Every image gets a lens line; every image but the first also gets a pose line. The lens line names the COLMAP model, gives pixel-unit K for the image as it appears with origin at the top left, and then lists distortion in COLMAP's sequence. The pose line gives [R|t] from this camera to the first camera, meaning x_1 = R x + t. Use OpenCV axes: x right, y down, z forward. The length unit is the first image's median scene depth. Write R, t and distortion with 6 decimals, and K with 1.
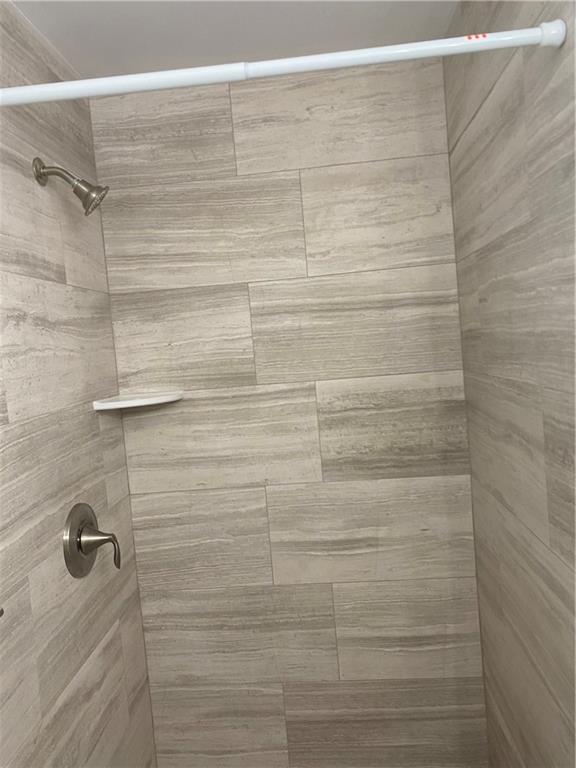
lens RADIAL K [[583.4, 0, 288.7], [0, 583.4, 376.1], [0, 0, 1]] dist [0.042197, -0.055833]
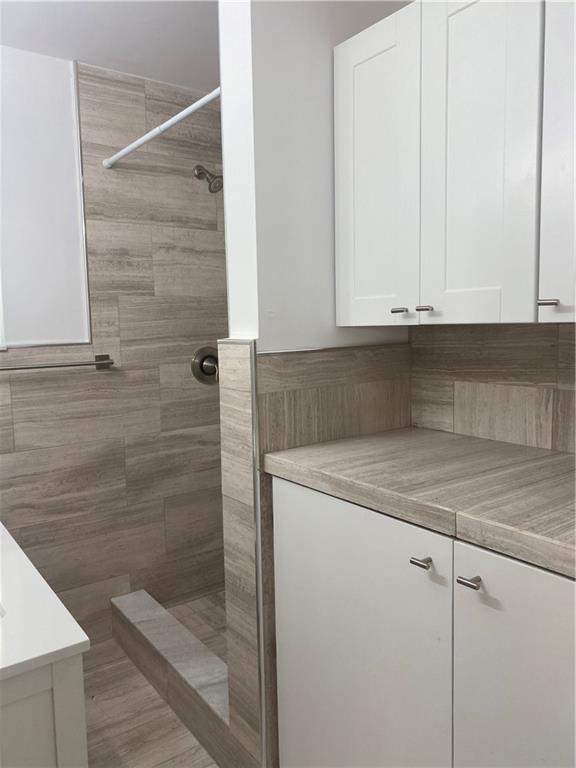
lens RADIAL K [[583.4, 0, 285.4], [0, 583.4, 375.9], [0, 0, 1]] dist [0.042197, -0.055833]
pose [[0.633865, 0.135527, -0.761478, 1.050877], [-0.072521, 0.990605, 0.115939, 0.059357], [0.770037, -0.018267, 0.637738, -0.024572]]
